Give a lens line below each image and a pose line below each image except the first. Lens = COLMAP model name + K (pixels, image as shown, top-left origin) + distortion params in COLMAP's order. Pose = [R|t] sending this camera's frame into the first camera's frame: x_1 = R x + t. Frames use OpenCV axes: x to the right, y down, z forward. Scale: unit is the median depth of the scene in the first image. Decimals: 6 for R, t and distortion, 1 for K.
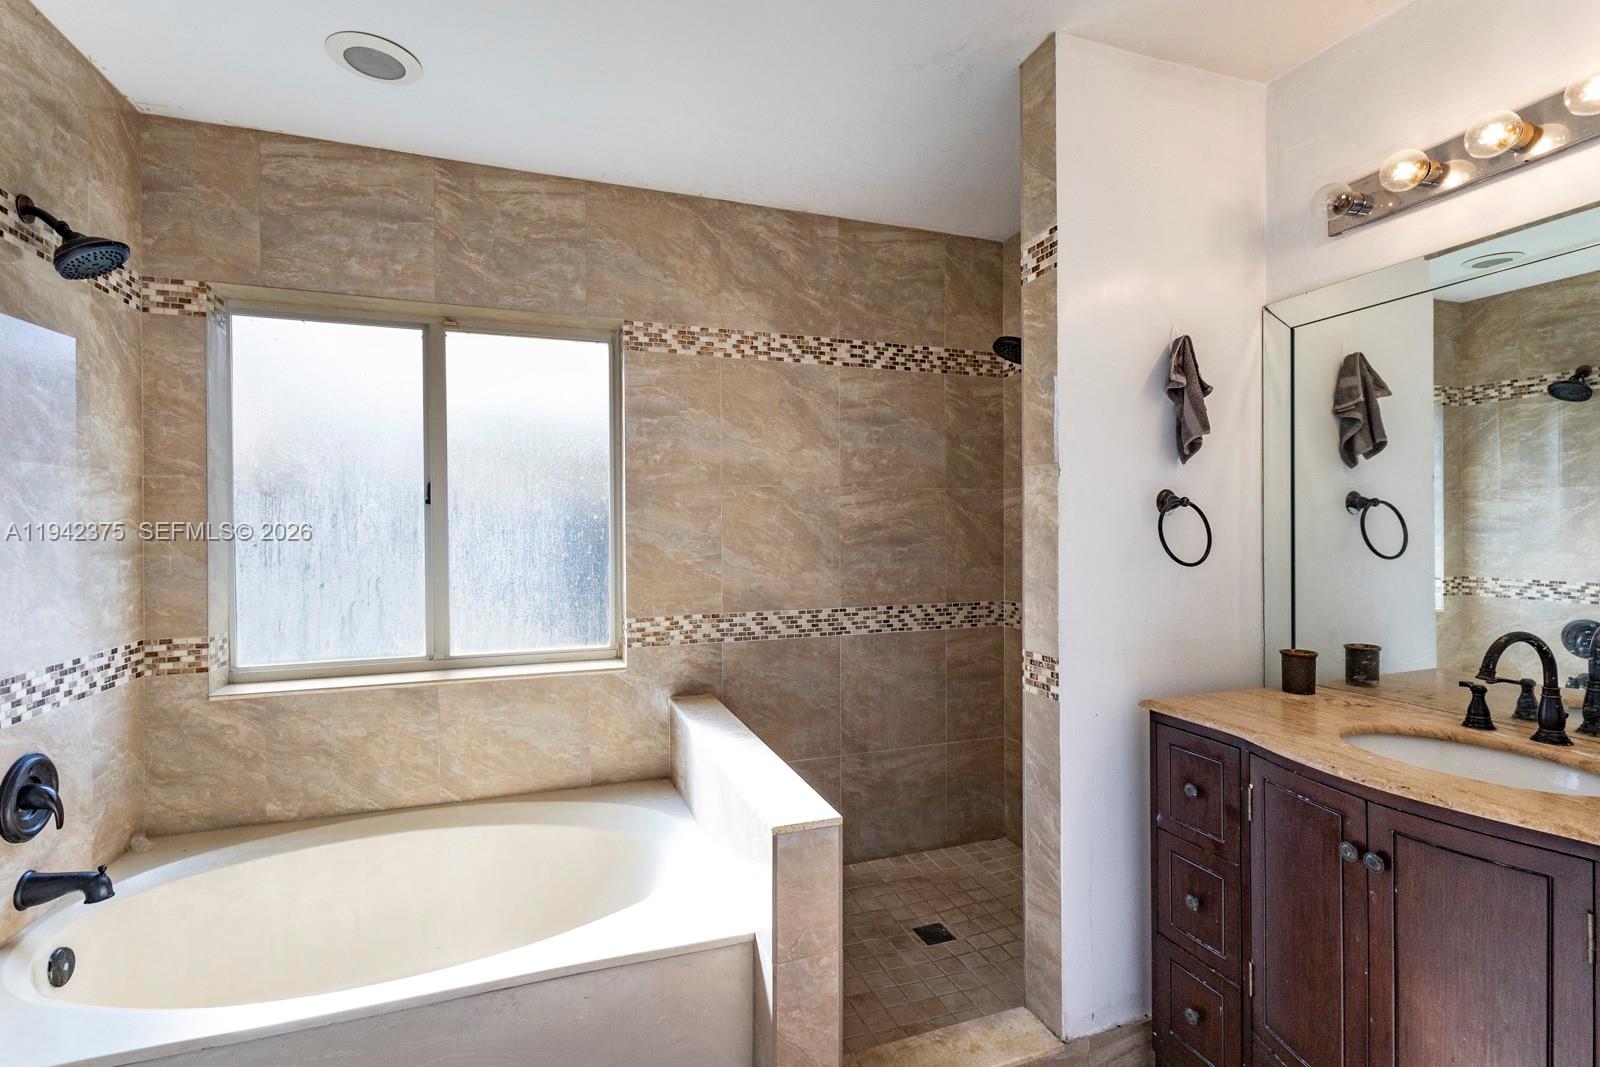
lens RADIAL K [[731.0, 0, 800.8], [0, 731.0, 532.8], [0, 0, 1]] dist [0.000429, 0.001106]
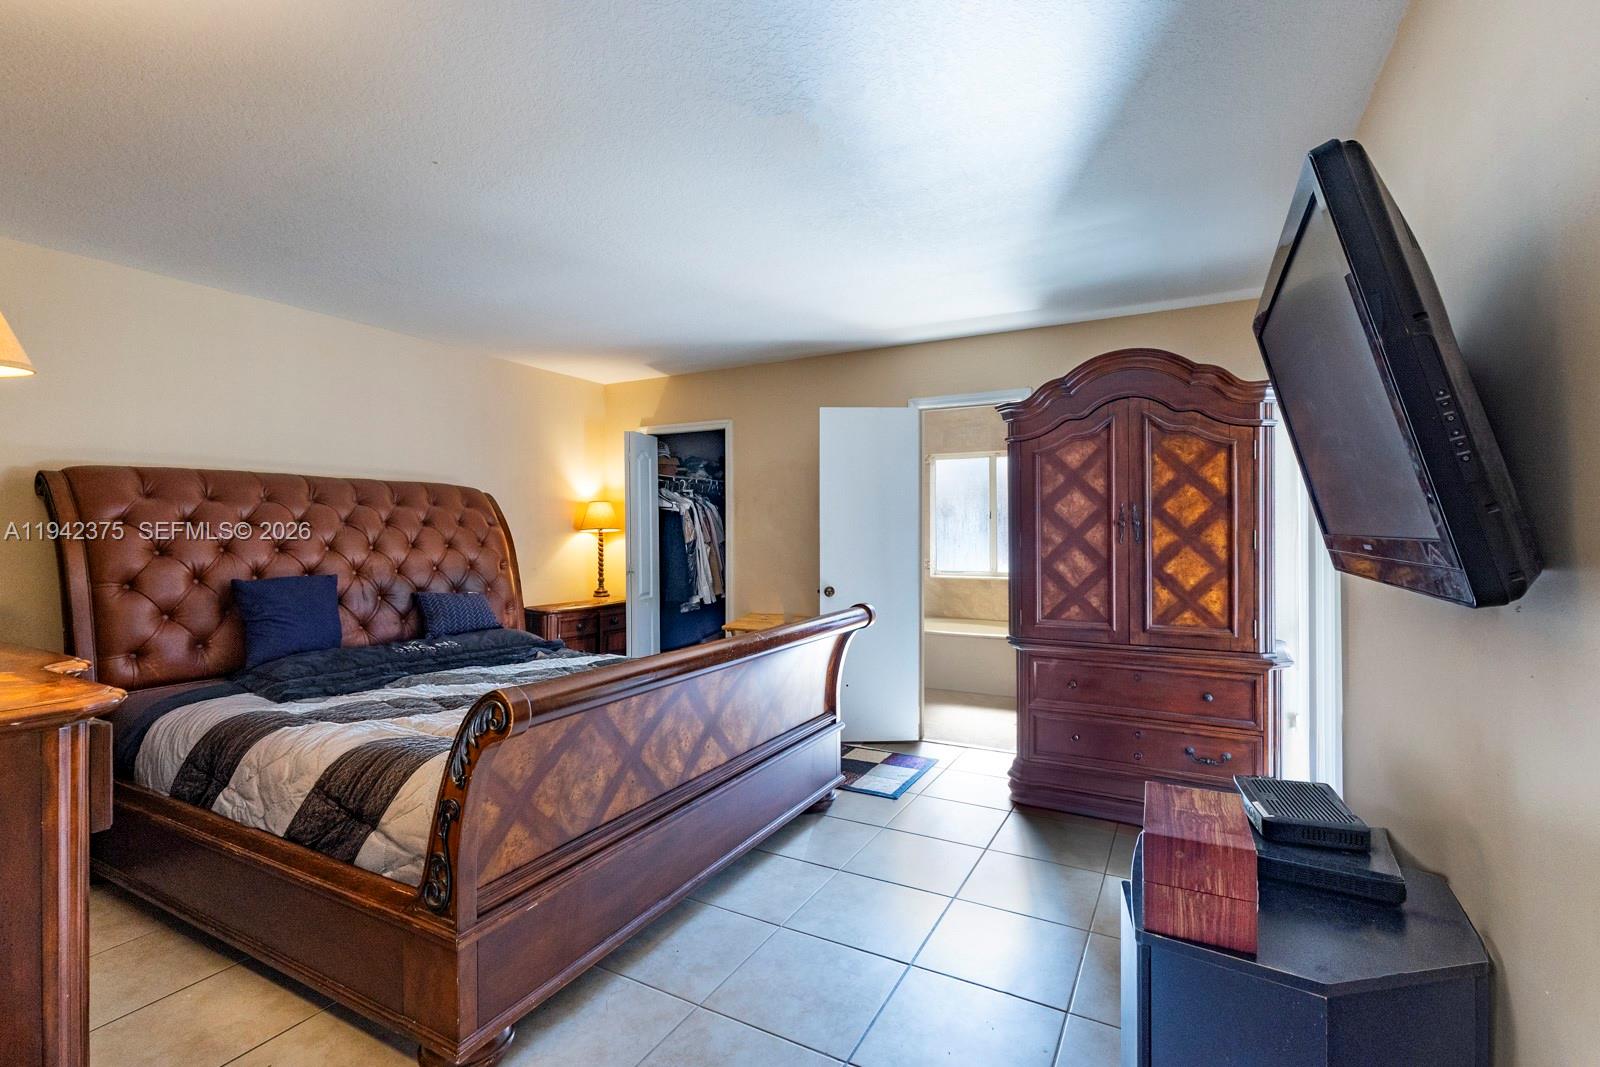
lens RADIAL K [[731.0, 0, 799.6], [0, 731.0, 530.4], [0, 0, 1]] dist [0.000429, 0.001106]
pose [[0.670535, 0.005623, -0.741856, 1.226698], [-0.004722, 0.999983, 0.003311, 0.001657], [0.741863, 0.001283, 0.670551, -1.626296]]
